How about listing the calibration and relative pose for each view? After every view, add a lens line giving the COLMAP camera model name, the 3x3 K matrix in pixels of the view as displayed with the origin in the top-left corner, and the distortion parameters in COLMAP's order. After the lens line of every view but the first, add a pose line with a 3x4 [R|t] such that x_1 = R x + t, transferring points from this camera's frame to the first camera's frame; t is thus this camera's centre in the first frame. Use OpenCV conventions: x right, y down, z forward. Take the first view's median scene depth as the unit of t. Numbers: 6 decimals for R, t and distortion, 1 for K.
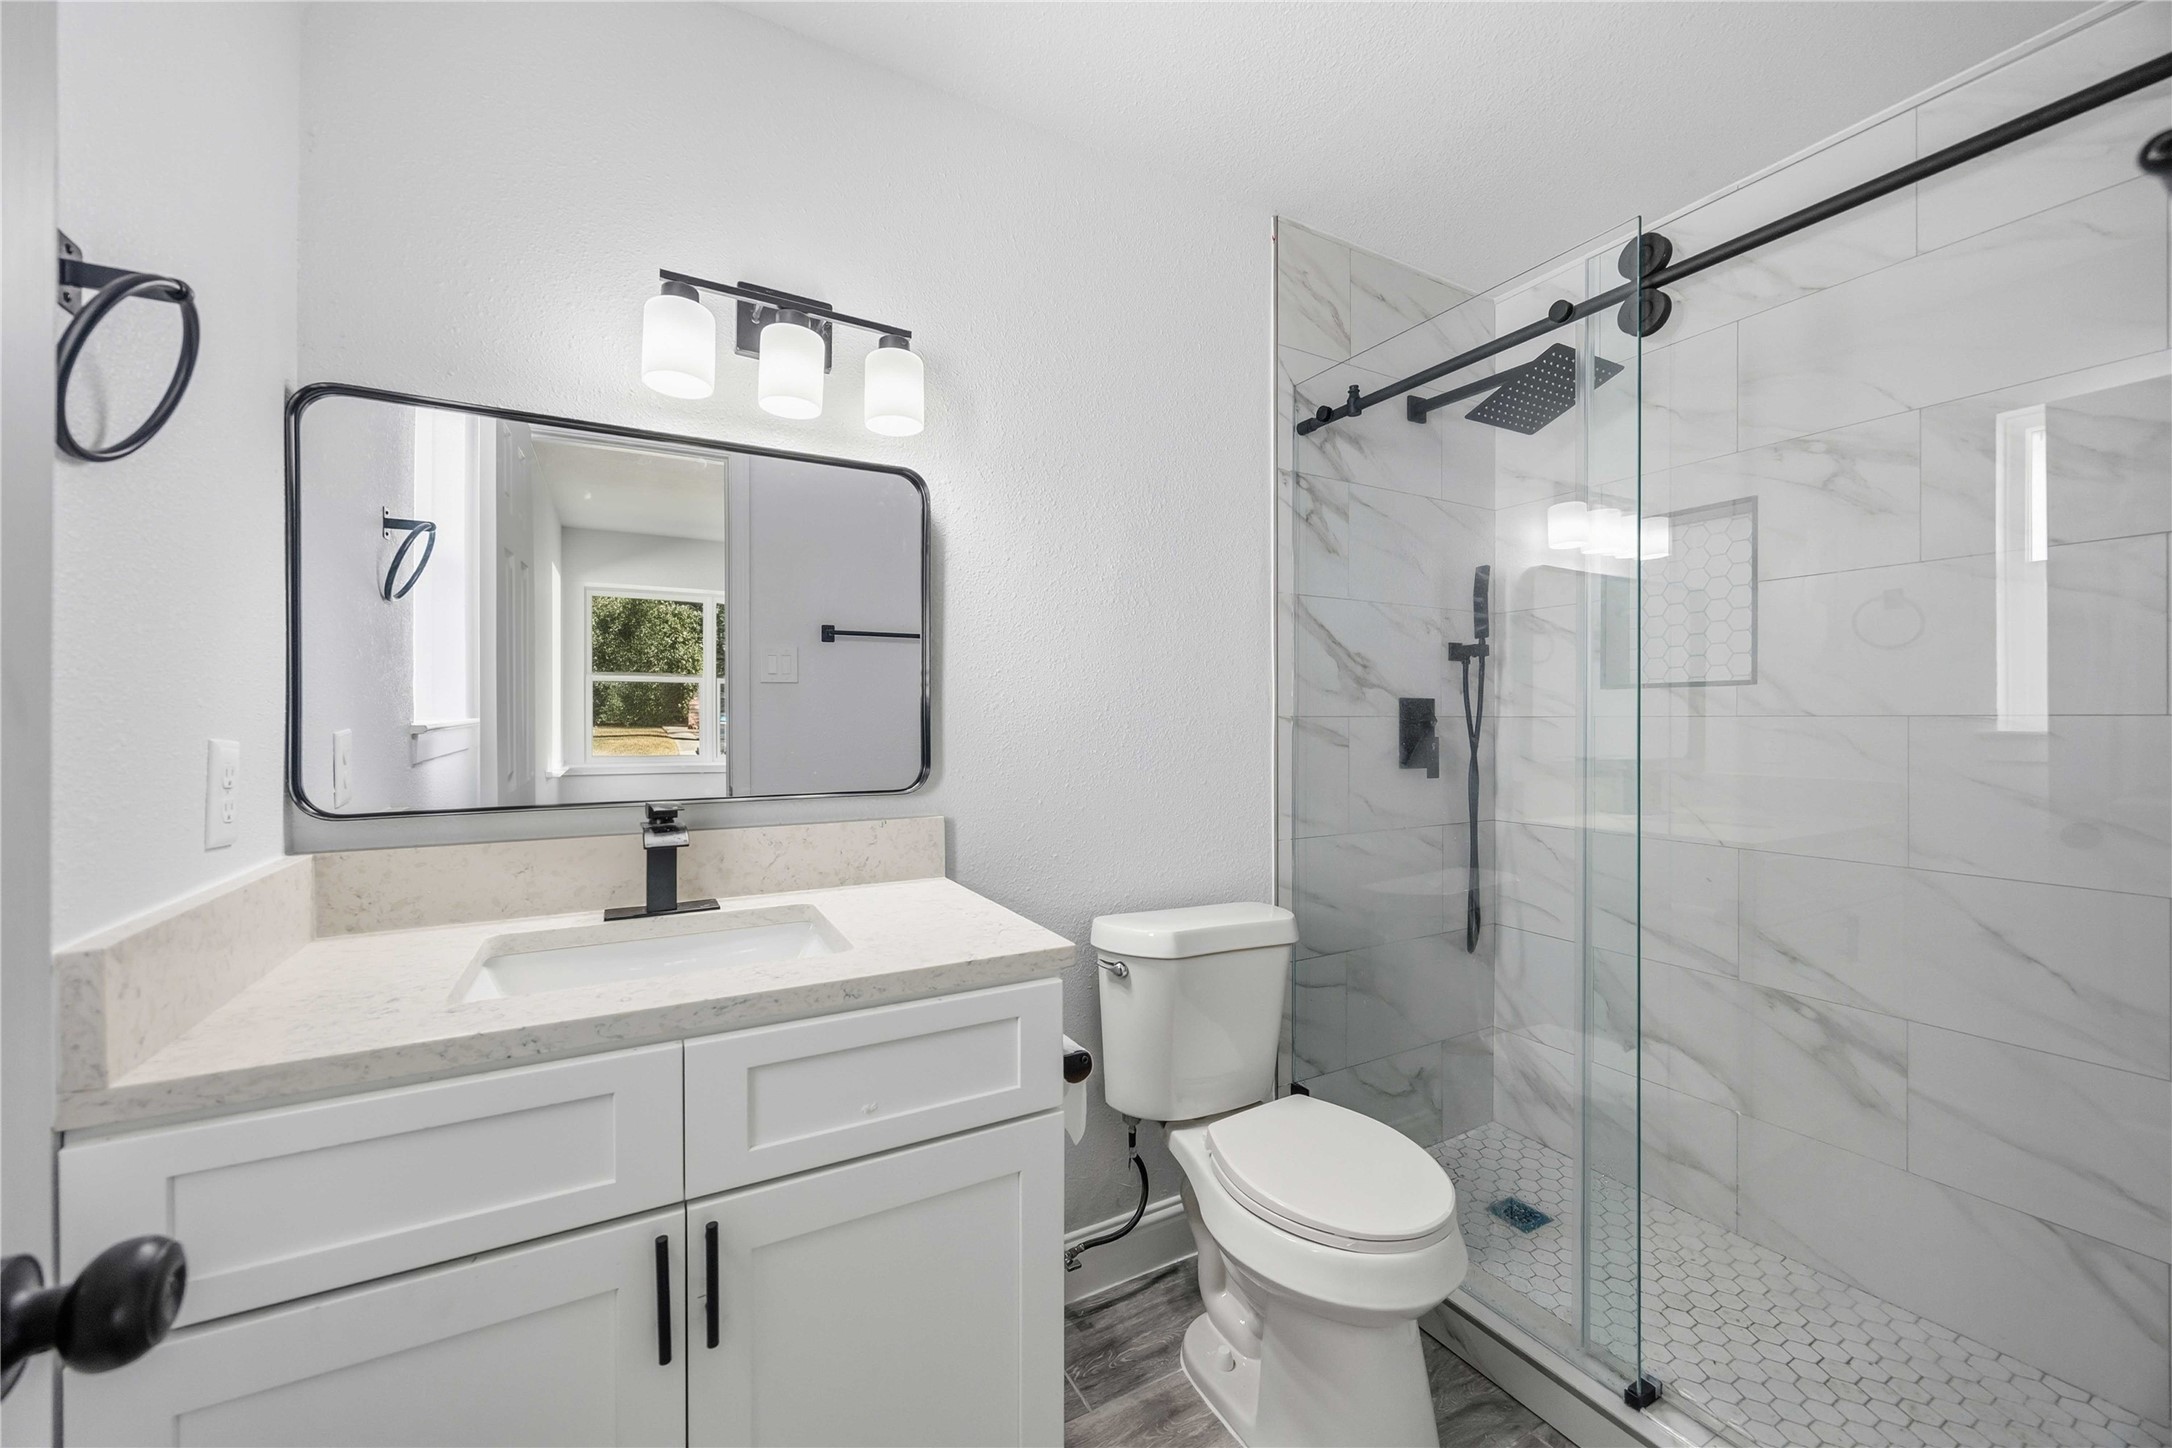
lens RADIAL K [[836.2, 0, 1084.0], [0, 836.2, 709.7], [0, 0, 1]] dist [-0.002352, -0.000285]
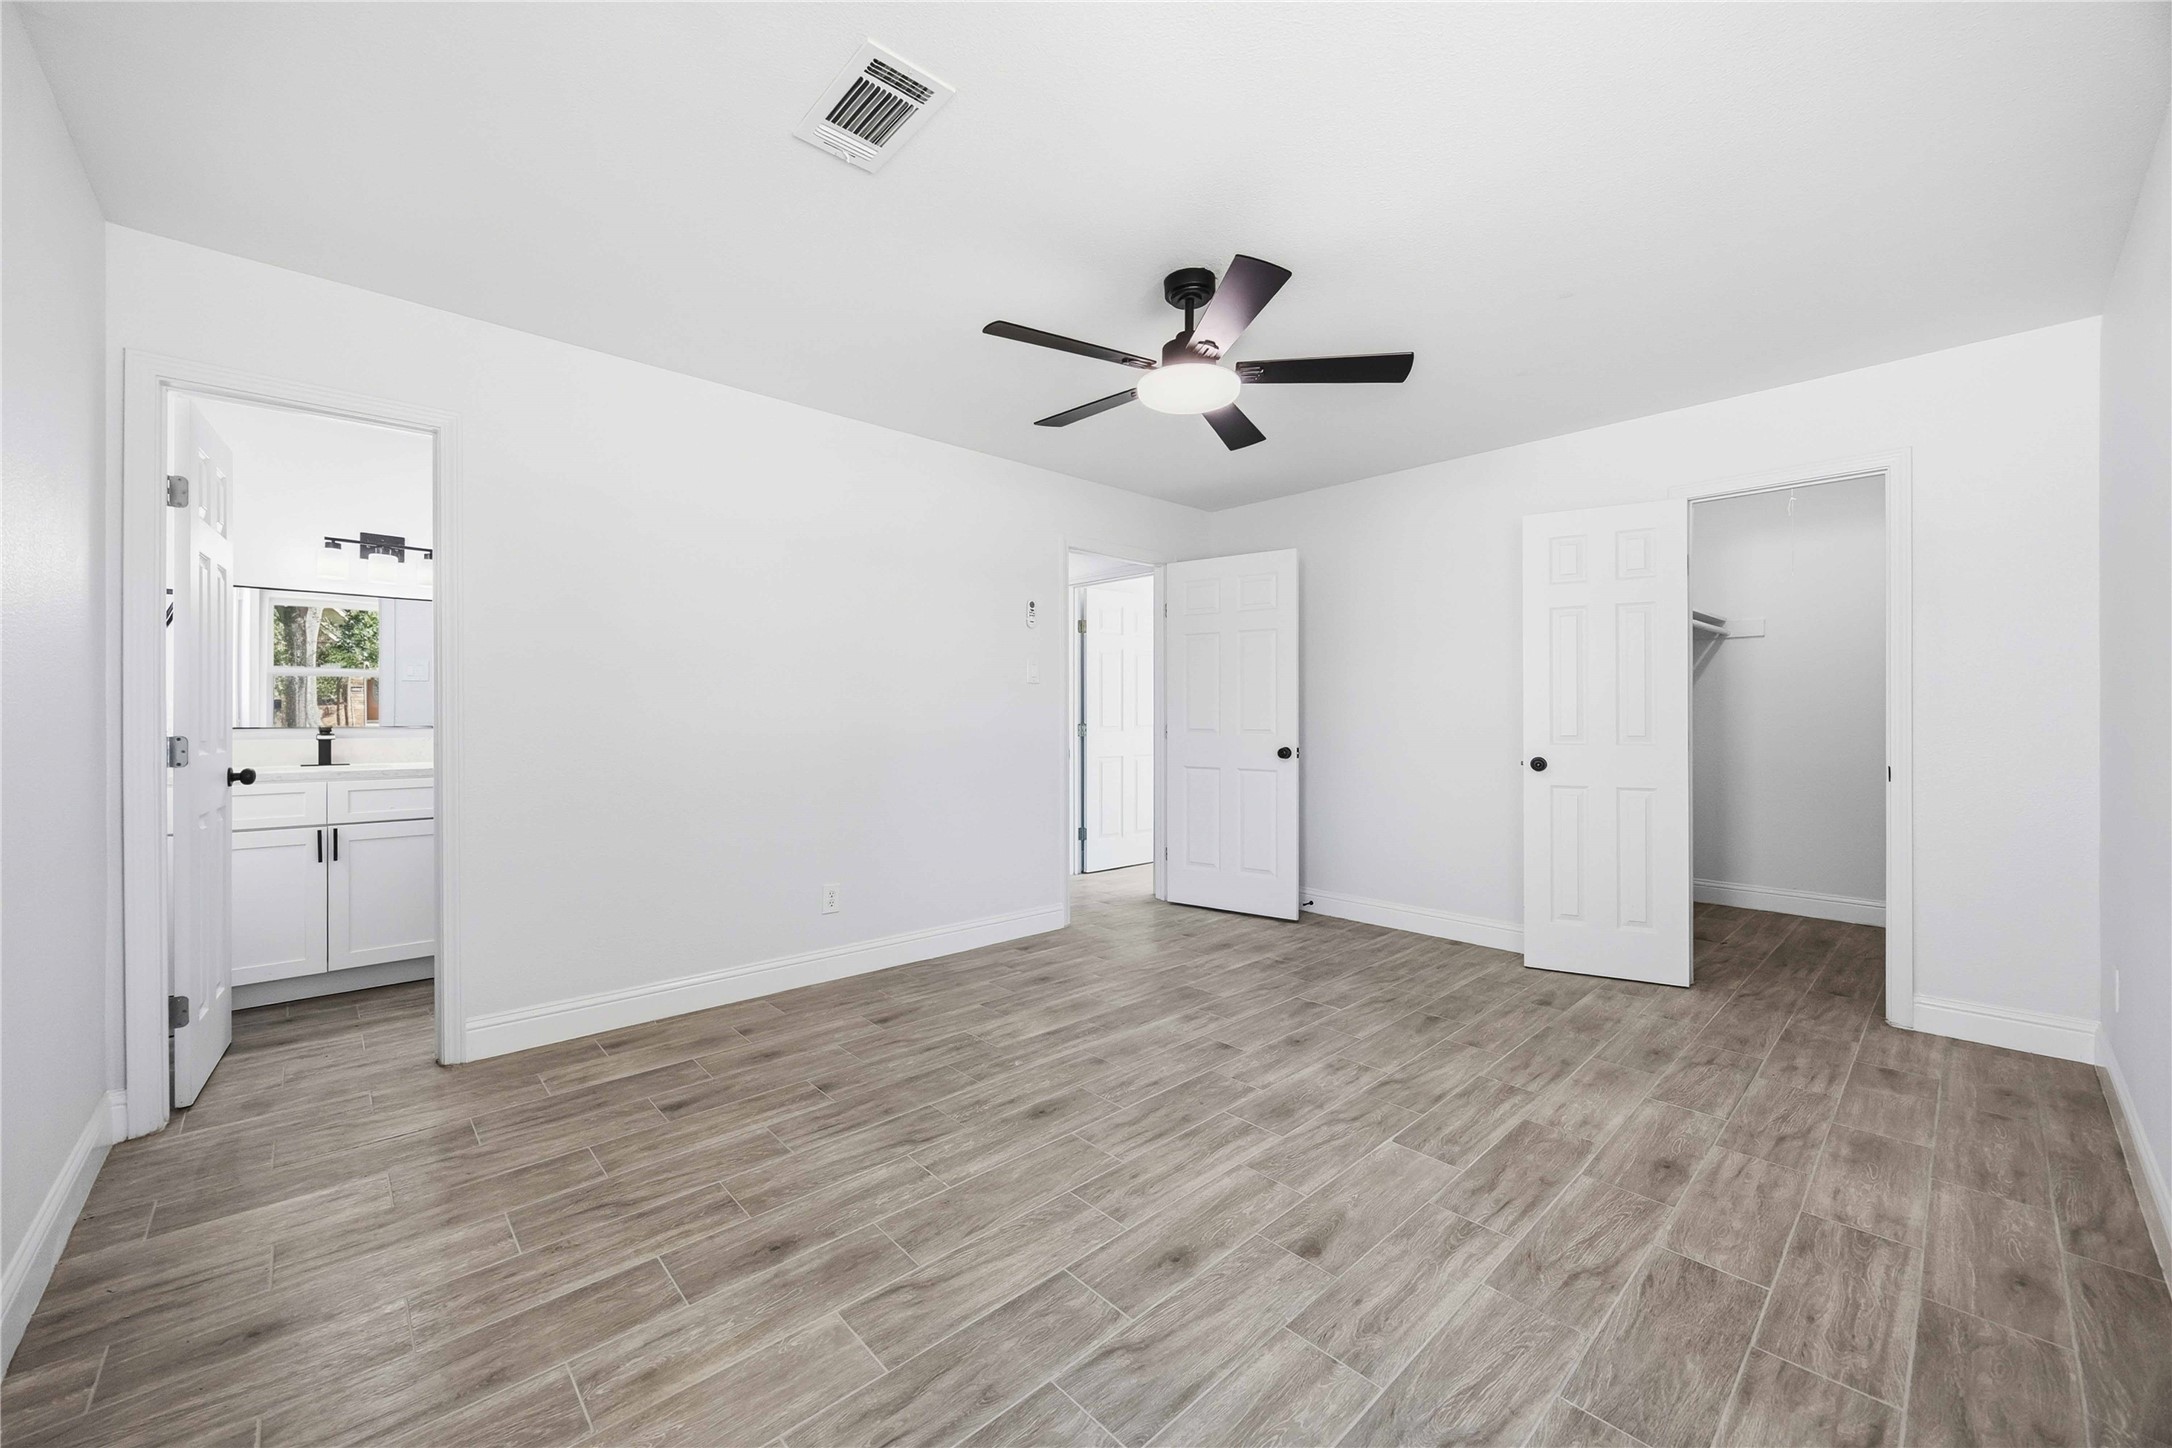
lens RADIAL K [[836.2, 0, 1084.0], [0, 836.2, 709.7], [0, 0, 1]] dist [-0.002352, -0.000285]
pose [[0.973264, 0.002311, 0.229678, 0.893766], [-0.003890, 0.999972, 0.006420, 0.017958], [-0.229657, -0.007142, 0.973245, -1.554935]]
